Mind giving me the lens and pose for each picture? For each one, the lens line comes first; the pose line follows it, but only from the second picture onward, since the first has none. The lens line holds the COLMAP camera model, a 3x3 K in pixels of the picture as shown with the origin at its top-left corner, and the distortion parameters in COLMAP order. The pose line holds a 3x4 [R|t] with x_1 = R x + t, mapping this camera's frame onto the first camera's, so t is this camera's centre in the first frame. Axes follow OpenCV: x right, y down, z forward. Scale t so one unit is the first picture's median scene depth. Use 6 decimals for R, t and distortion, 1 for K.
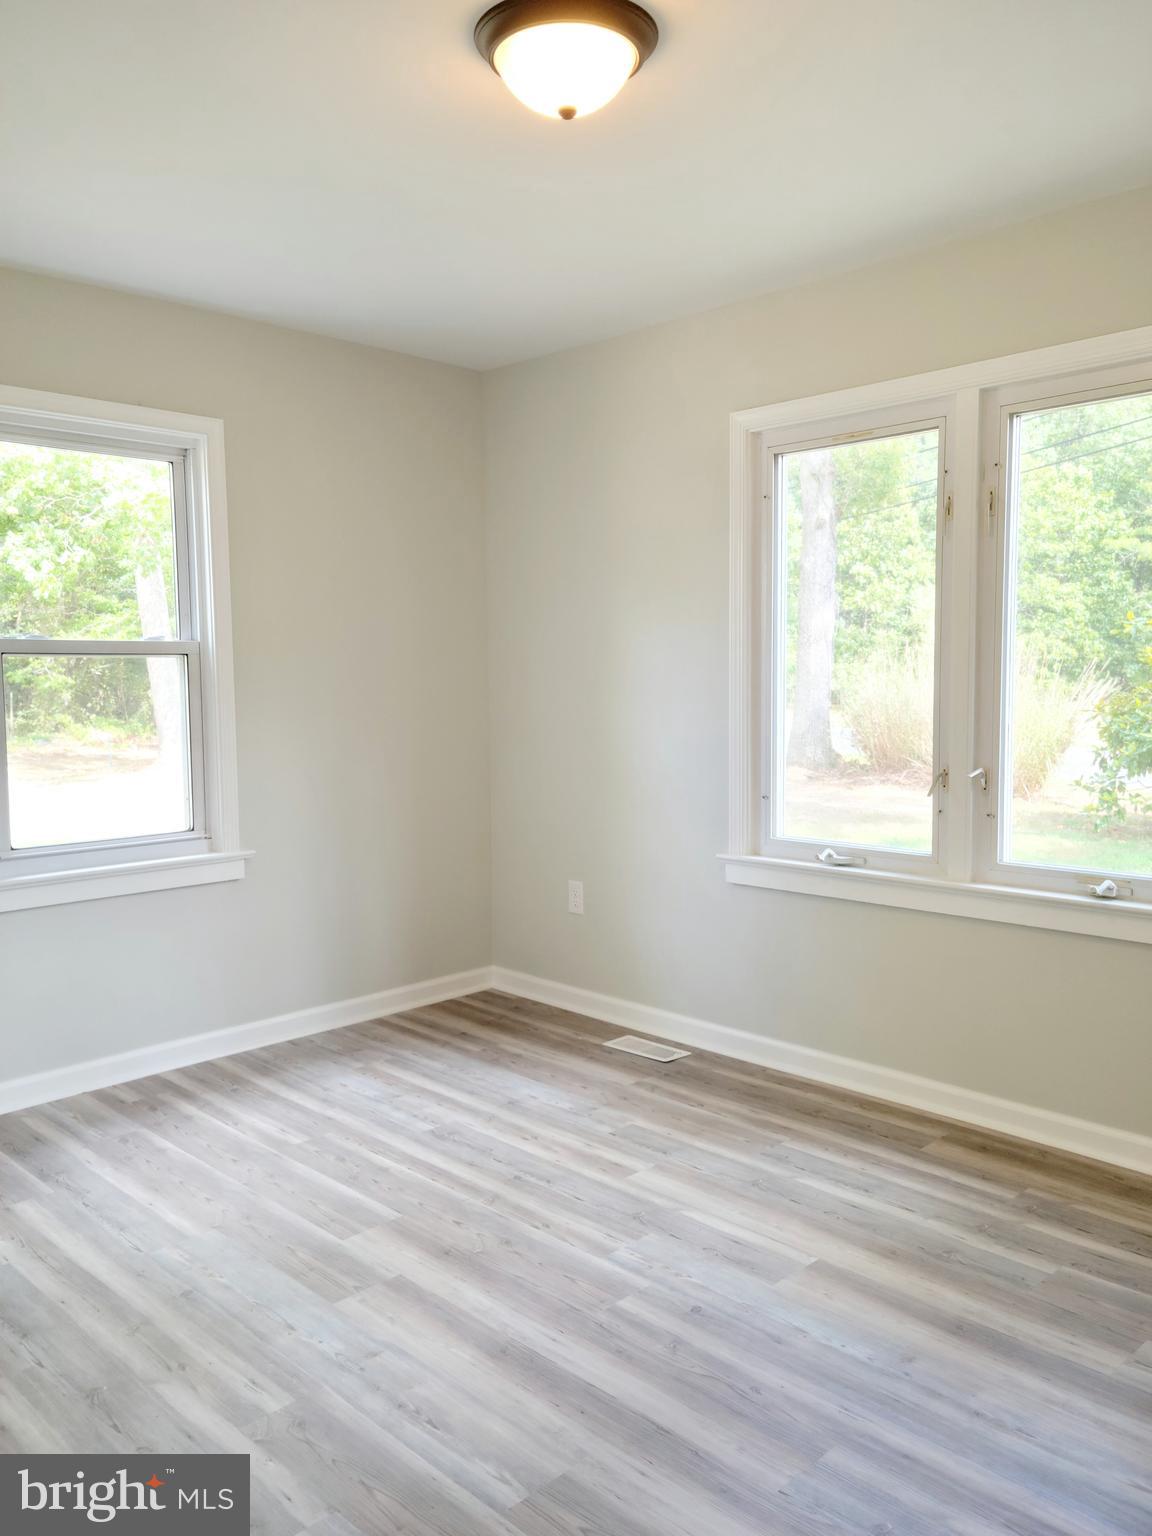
lens RADIAL K [[1235.4, 0, 576.1], [0, 1235.4, 781.9], [0, 0, 1]] dist [0.103972, -0.045986]
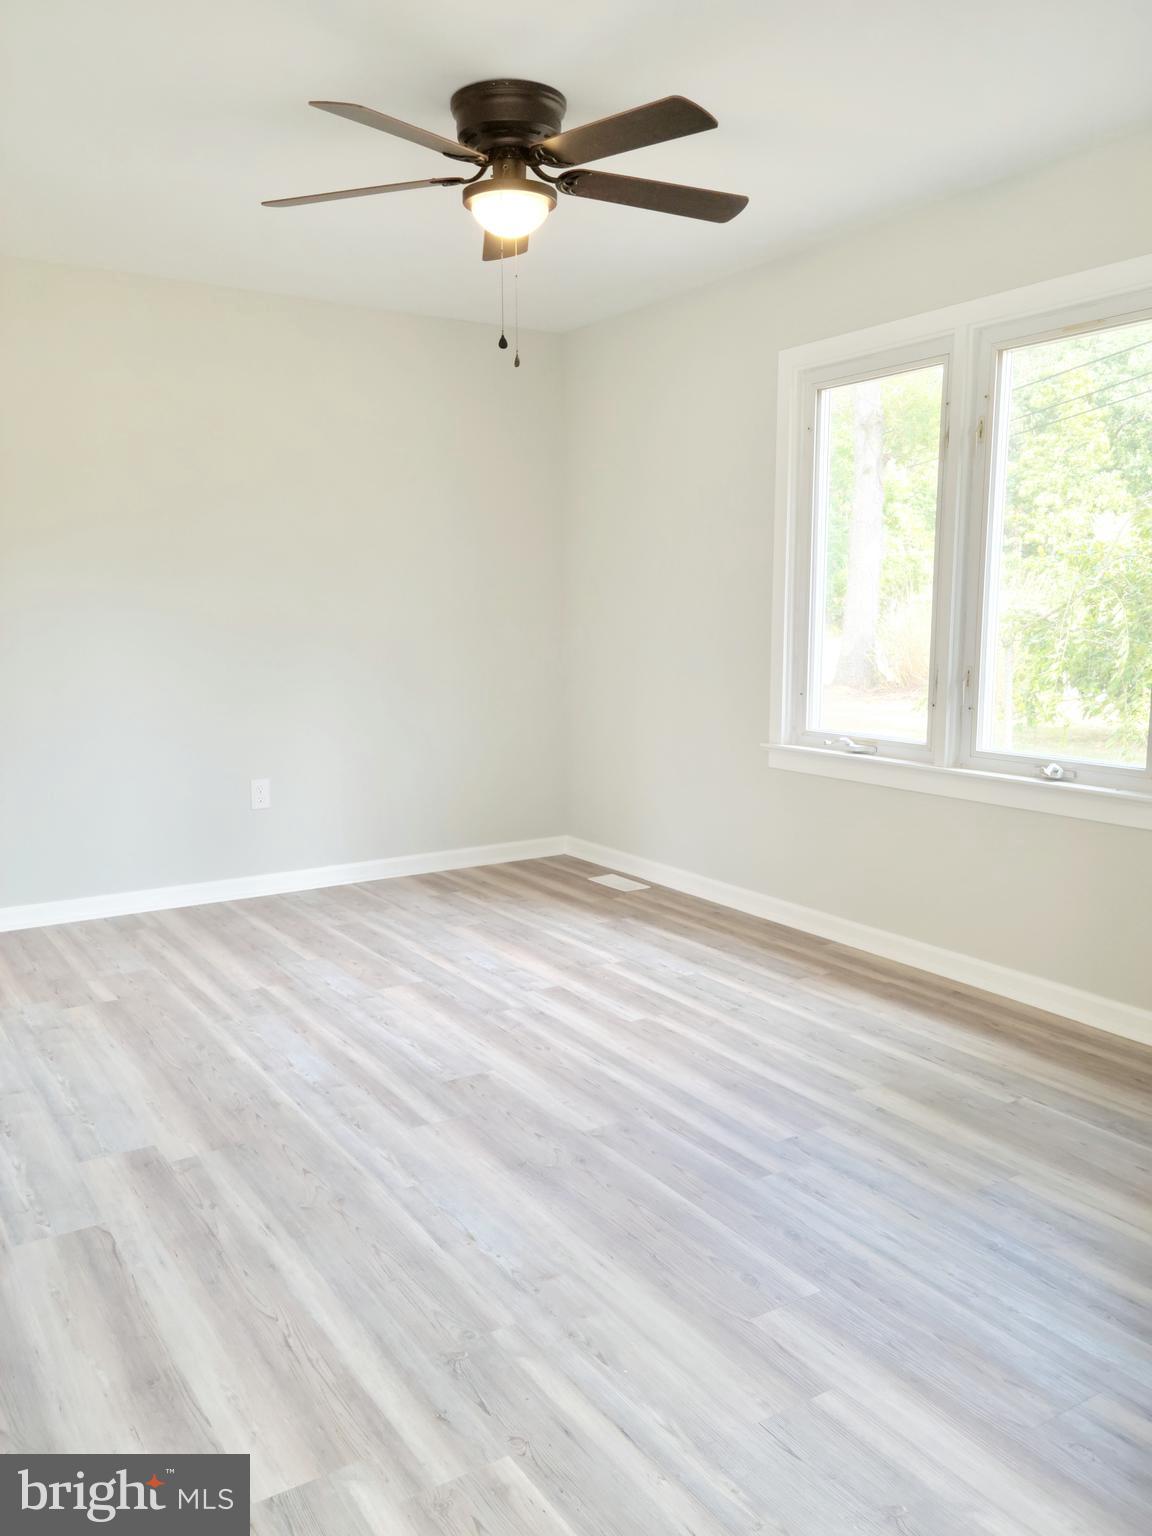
lens RADIAL K [[1235.4, 0, 571.5], [0, 1235.4, 757.5], [0, 0, 1]] dist [0.103972, -0.045986]
pose [[0.981165, 0.018922, -0.192244, 0.185031], [-0.009084, 0.998609, 0.051930, 0.014893], [0.192959, -0.049205, 0.979972, -0.183154]]
